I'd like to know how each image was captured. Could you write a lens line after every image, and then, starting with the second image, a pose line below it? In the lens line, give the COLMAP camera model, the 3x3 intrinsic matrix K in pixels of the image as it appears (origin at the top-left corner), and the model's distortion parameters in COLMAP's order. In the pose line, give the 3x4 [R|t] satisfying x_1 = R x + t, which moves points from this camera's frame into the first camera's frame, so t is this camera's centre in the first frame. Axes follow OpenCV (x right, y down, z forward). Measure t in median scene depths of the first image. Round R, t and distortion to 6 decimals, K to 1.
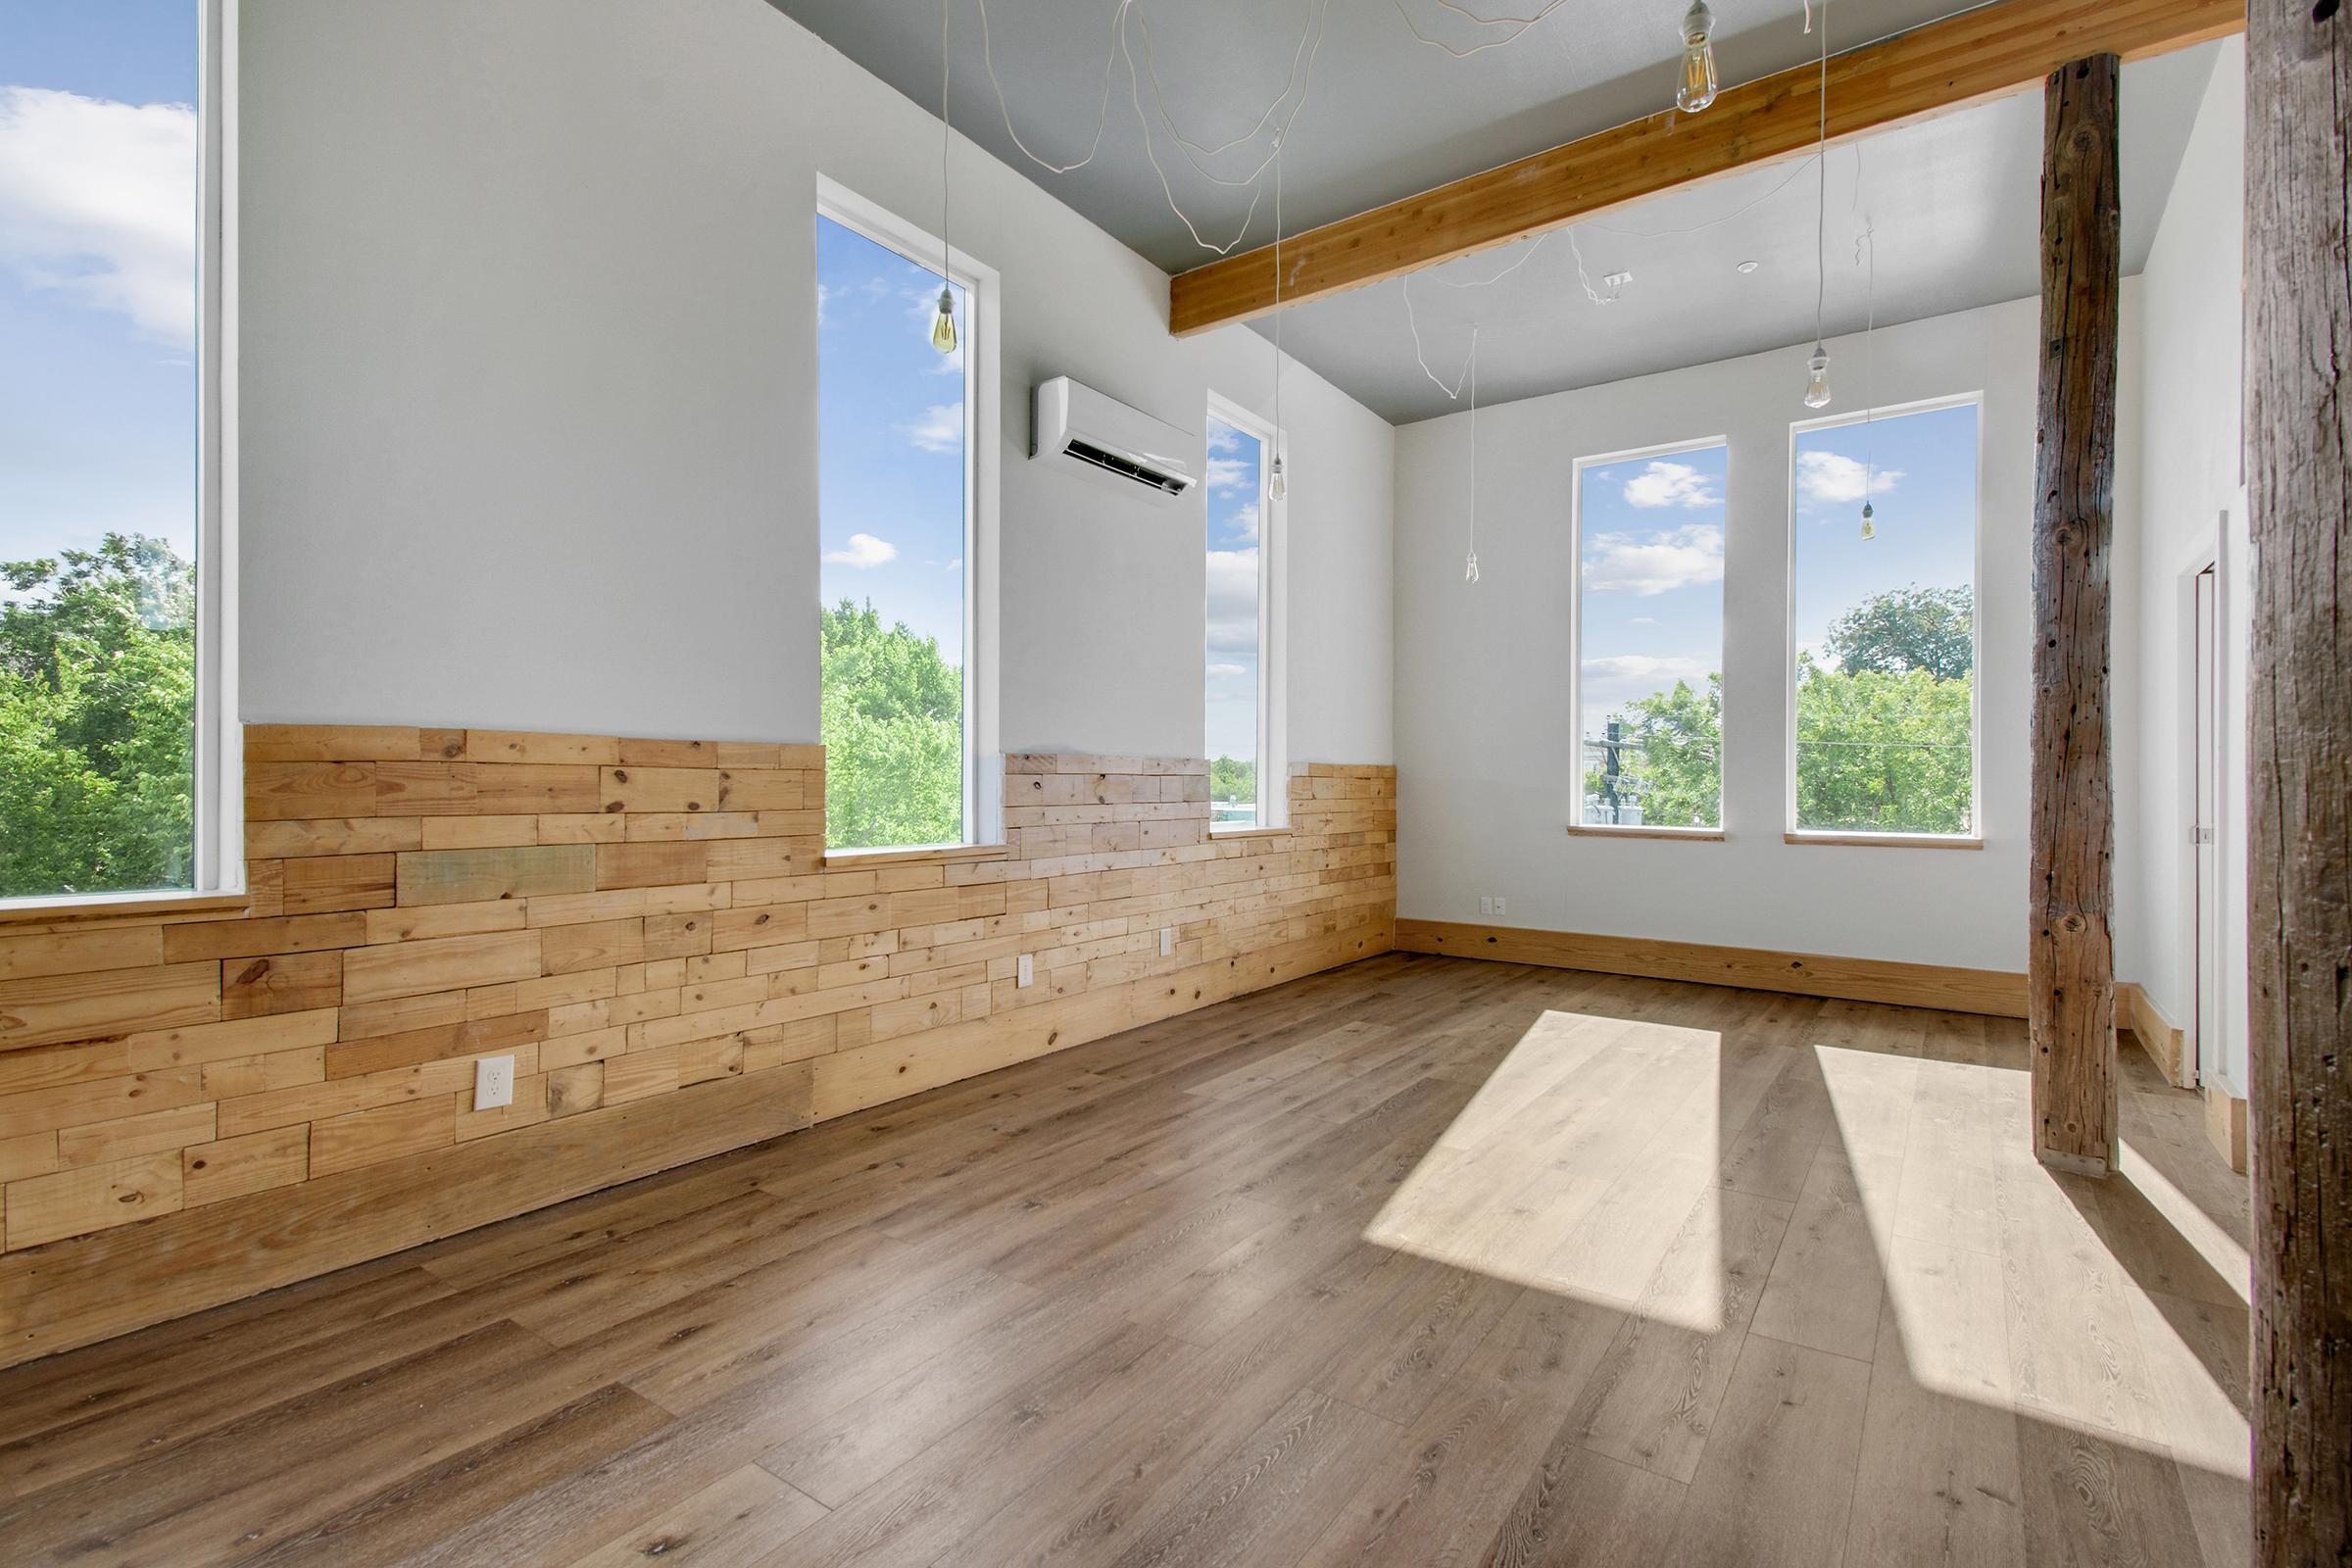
lens RADIAL K [[1072.6, 0, 1179.9], [0, 1072.6, 782.9], [0, 0, 1]] dist [0.050536, -0.021401]
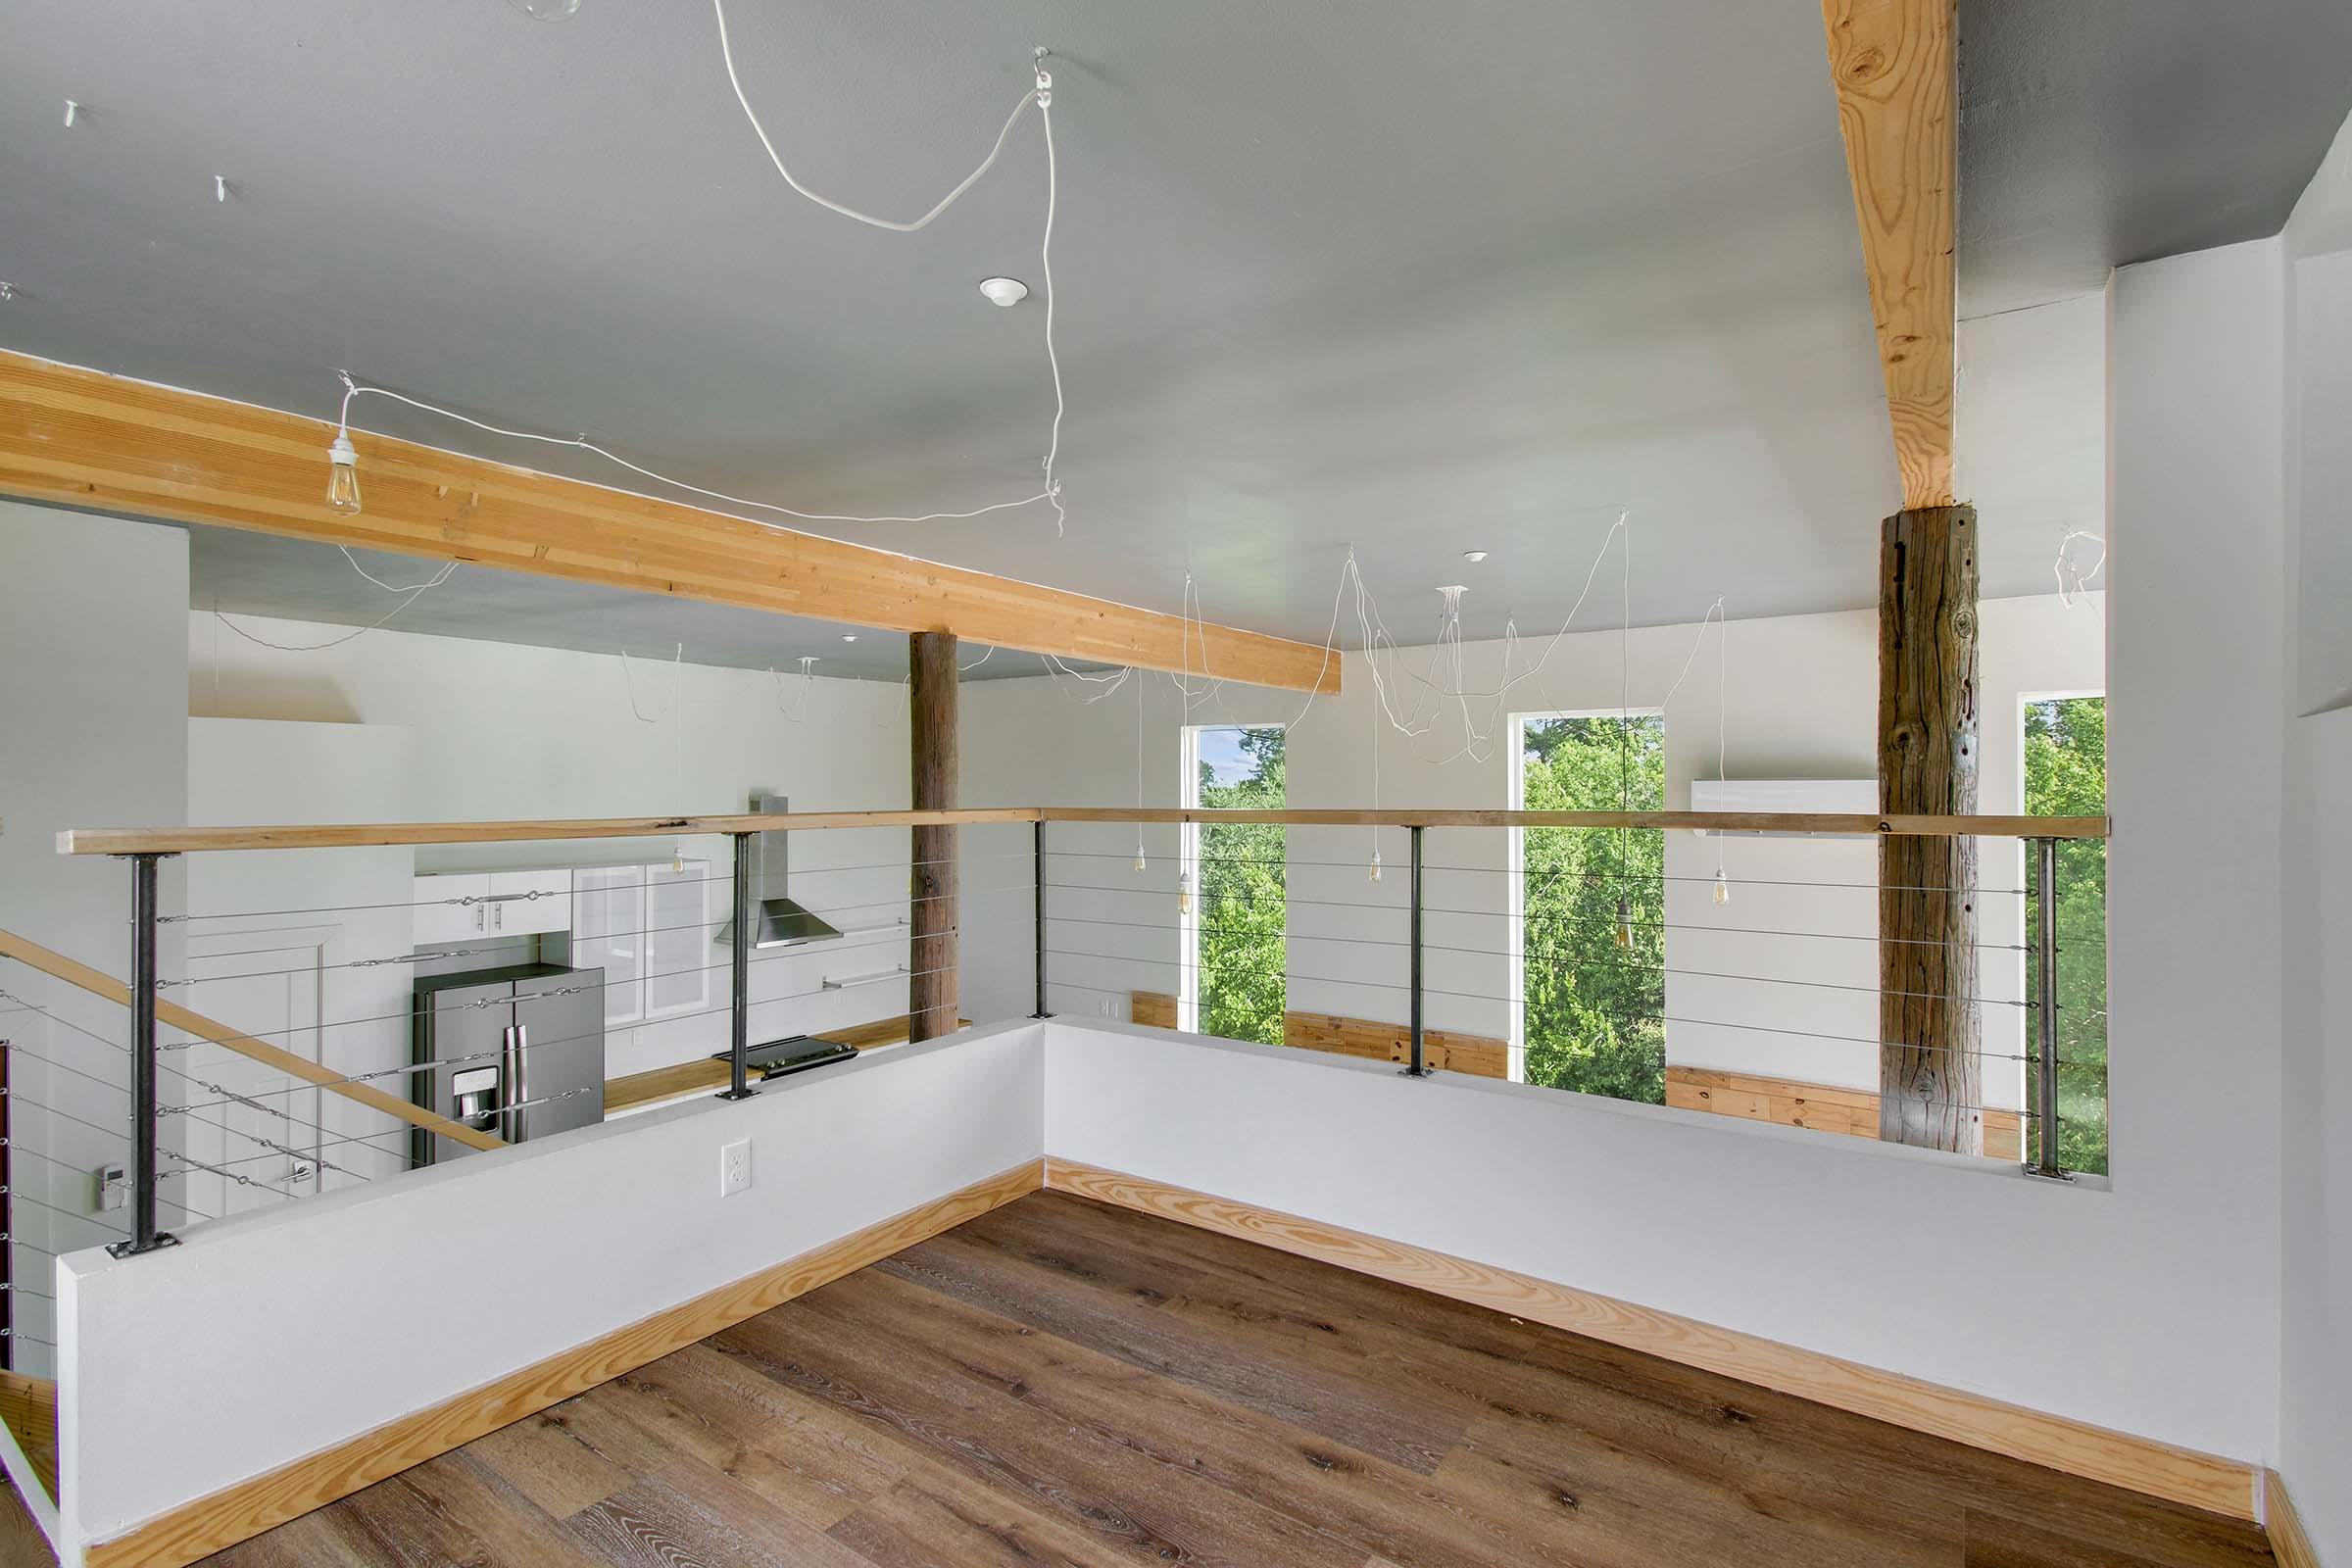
lens RADIAL K [[1089.5, 0, 1183.7], [0, 1089.5, 787.6], [0, 0, 1]] dist [0.039340, -0.027093]
pose [[0.000474, -0.010905, -0.999940, 1.955263], [-0.002397, 0.999938, -0.010906, -0.576843], [0.999997, 0.002402, 0.000448, 0.660896]]
